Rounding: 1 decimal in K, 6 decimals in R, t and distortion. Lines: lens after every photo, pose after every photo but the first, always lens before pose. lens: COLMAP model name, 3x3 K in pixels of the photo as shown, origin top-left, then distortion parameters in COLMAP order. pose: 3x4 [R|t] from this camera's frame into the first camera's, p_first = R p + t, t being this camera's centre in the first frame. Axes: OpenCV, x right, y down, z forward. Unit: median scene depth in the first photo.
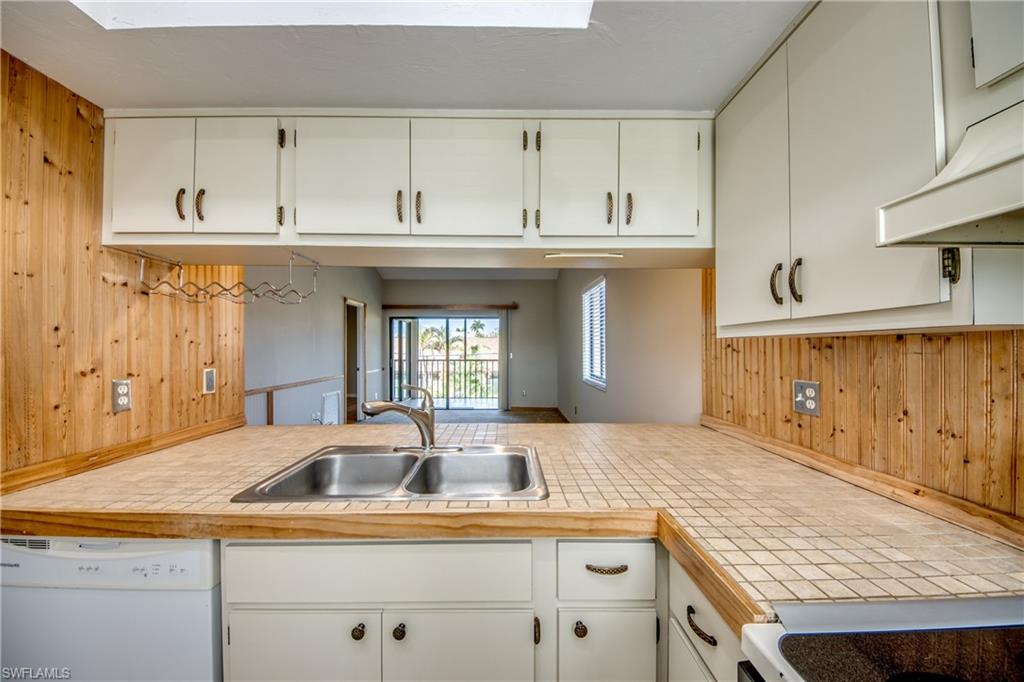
lens RADIAL K [[386.9, 0, 512.9], [0, 386.9, 346.7], [0, 0, 1]] dist [0.009712, -0.011045]
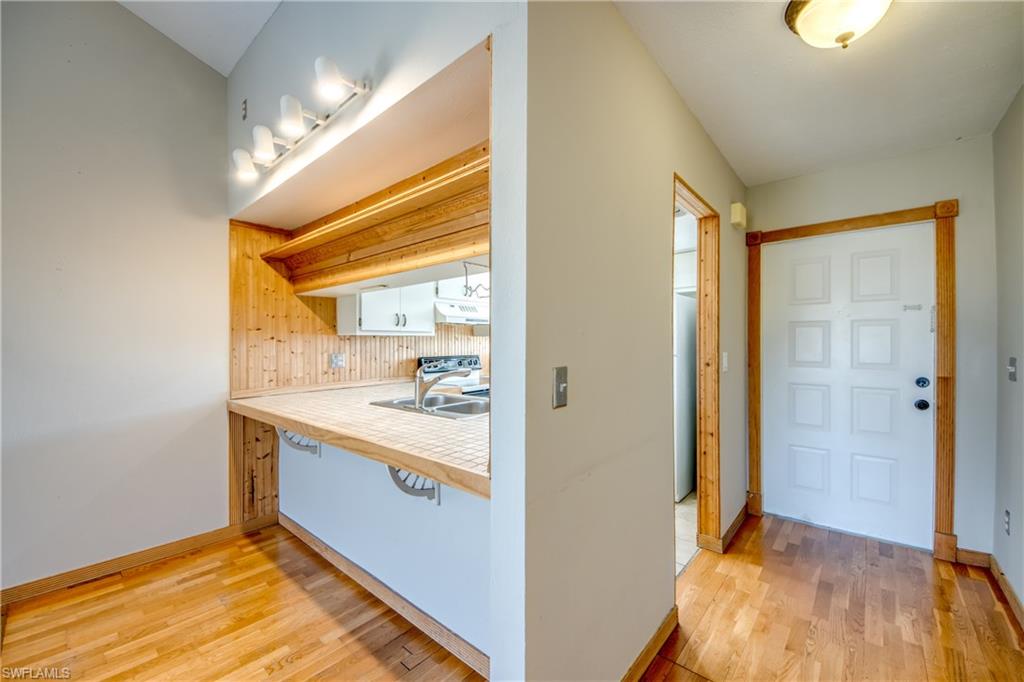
lens RADIAL K [[386.9, 0, 516.5], [0, 386.9, 340.9], [0, 0, 1]] dist [0.009712, -0.011045]
pose [[-0.761673, 0.004679, 0.647944, -1.597301], [0.001194, 0.999982, -0.005817, 0.024991], [-0.647960, -0.003657, -0.761665, 2.069625]]
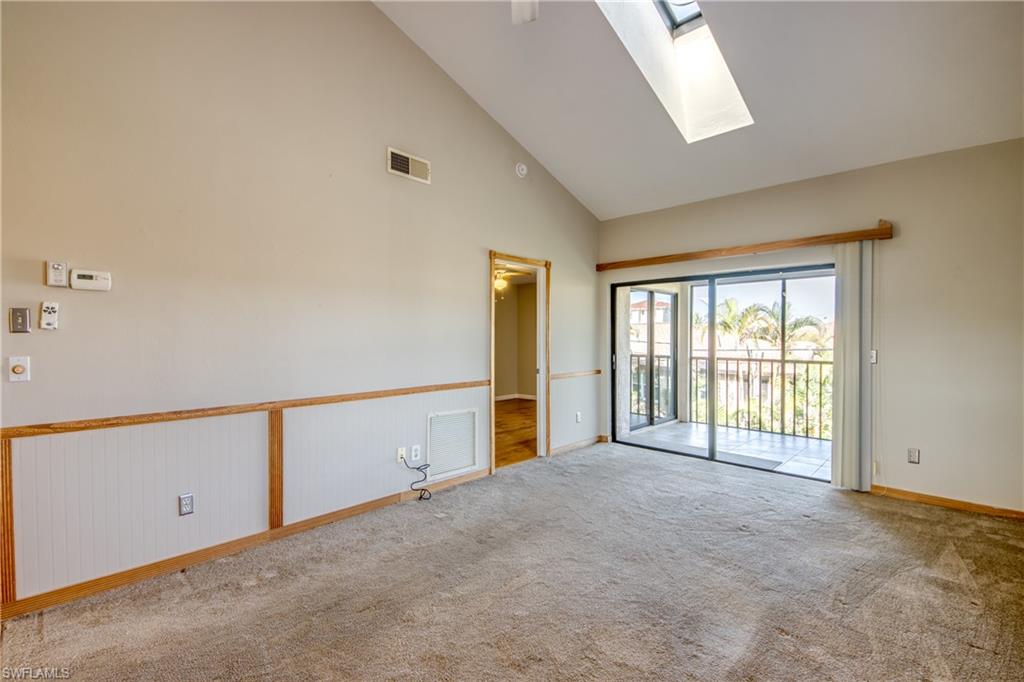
lens RADIAL K [[450.8, 0, 507.7], [0, 450.8, 340.0], [0, 0, 1]] dist [-0.009531, -0.002697]
pose [[0.705226, 0.007890, -0.708939, 0.334387], [-0.000981, 0.999948, 0.010152, 0.009054], [0.708982, -0.006464, 0.705197, 2.386862]]
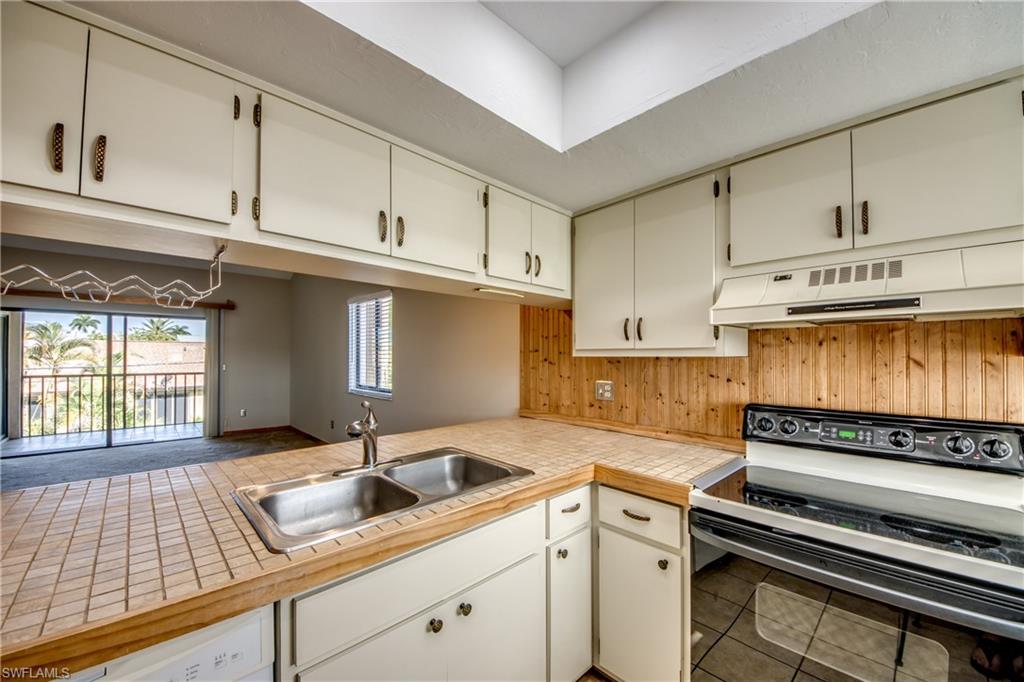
lens RADIAL K [[386.9, 0, 503.5], [0, 386.9, 352.1], [0, 0, 1]] dist [0.009712, -0.011045]
pose [[0.734584, 0.009580, 0.678450, -0.740825], [-0.004716, 0.999948, -0.009014, -0.025487], [-0.678501, 0.003422, 0.734592, 0.037805]]
